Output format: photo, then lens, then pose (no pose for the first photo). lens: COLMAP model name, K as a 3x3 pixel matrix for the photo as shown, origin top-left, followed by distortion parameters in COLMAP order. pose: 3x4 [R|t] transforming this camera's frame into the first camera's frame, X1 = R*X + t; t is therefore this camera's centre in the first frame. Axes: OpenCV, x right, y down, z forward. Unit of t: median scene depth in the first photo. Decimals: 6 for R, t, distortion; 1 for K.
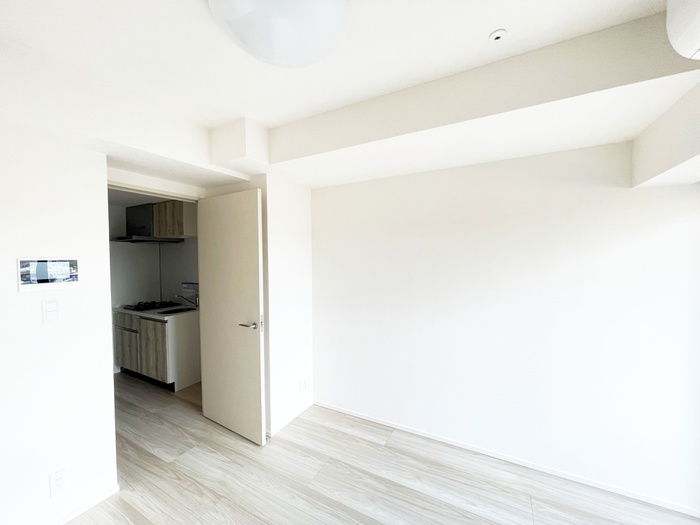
lens RADIAL K [[278.1, 0, 351.5], [0, 278.1, 271.7], [0, 0, 1]] dist [0.000172, 0.000153]
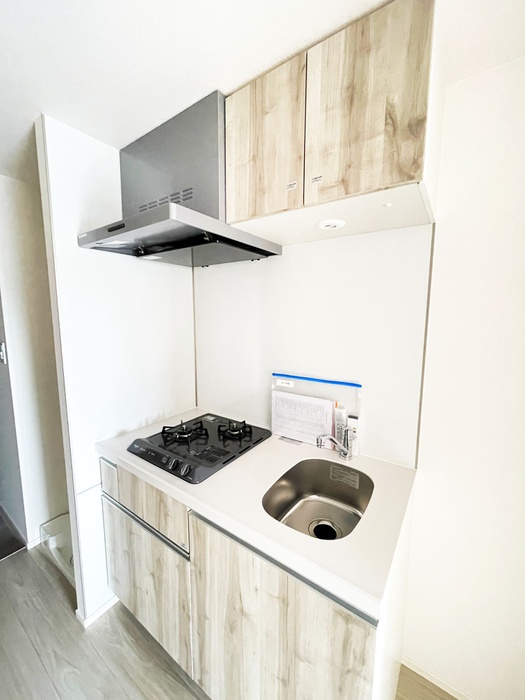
lens RADIAL K [[280.2, 0, 262.5], [0, 280.2, 350.0], [0, 0, 1]] dist [-0.002321, 0.000178]
pose [[0.992558, 0.023441, -0.119497, -0.902382], [-0.013912, 0.996701, 0.079959, -0.028288], [0.120978, -0.077701, 0.989610, 1.005937]]
